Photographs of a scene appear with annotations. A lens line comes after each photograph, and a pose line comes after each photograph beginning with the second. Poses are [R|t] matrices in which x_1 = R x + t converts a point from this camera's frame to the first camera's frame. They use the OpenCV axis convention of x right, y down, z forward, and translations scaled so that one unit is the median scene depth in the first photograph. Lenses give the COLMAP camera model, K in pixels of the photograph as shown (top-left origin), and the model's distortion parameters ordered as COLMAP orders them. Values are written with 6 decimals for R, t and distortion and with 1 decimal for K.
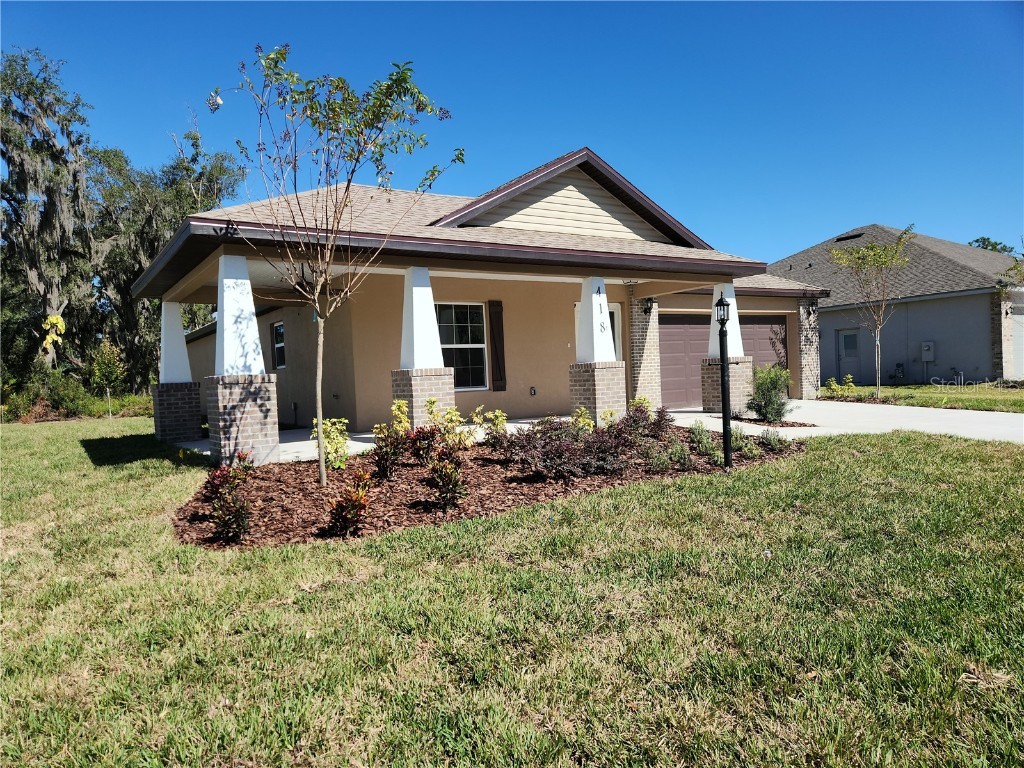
lens RADIAL K [[692.3, 0, 511.0], [0, 692.3, 389.4], [0, 0, 1]] dist [0.050278, -0.053003]
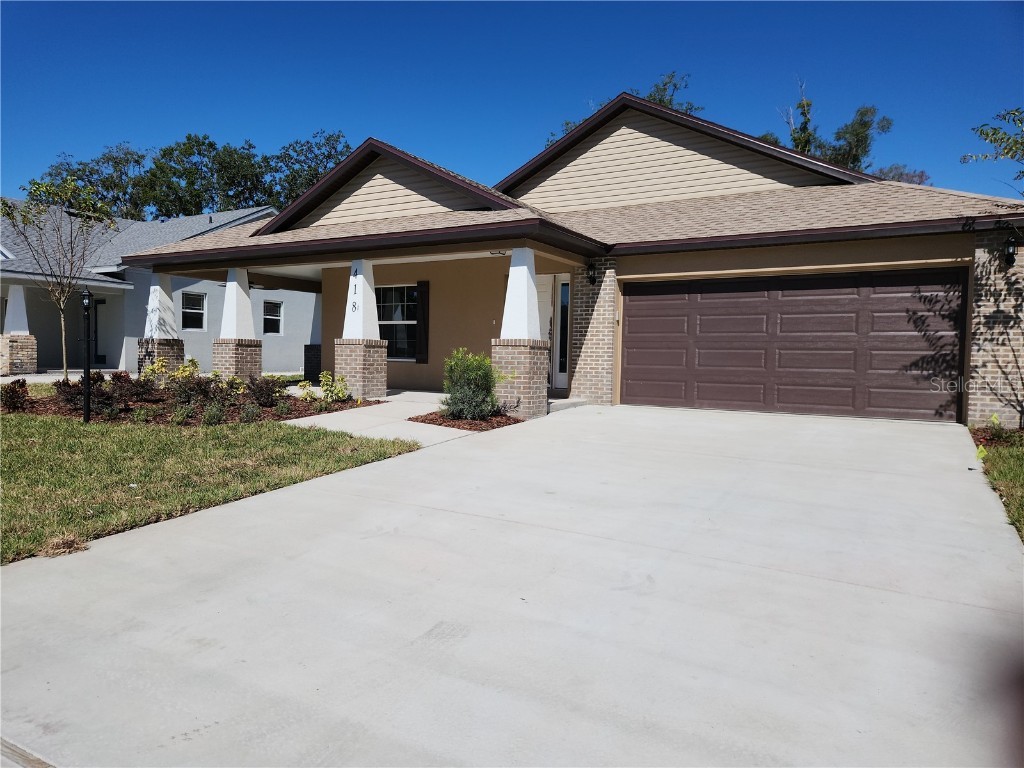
lens RADIAL K [[692.3, 0, 507.9], [0, 692.3, 379.2], [0, 0, 1]] dist [0.050278, -0.053003]
pose [[0.431468, 0.085387, -0.898078, 1.077670], [-0.051696, 0.996215, 0.069881, -0.059006], [0.900646, 0.016275, 0.434249, 0.668691]]
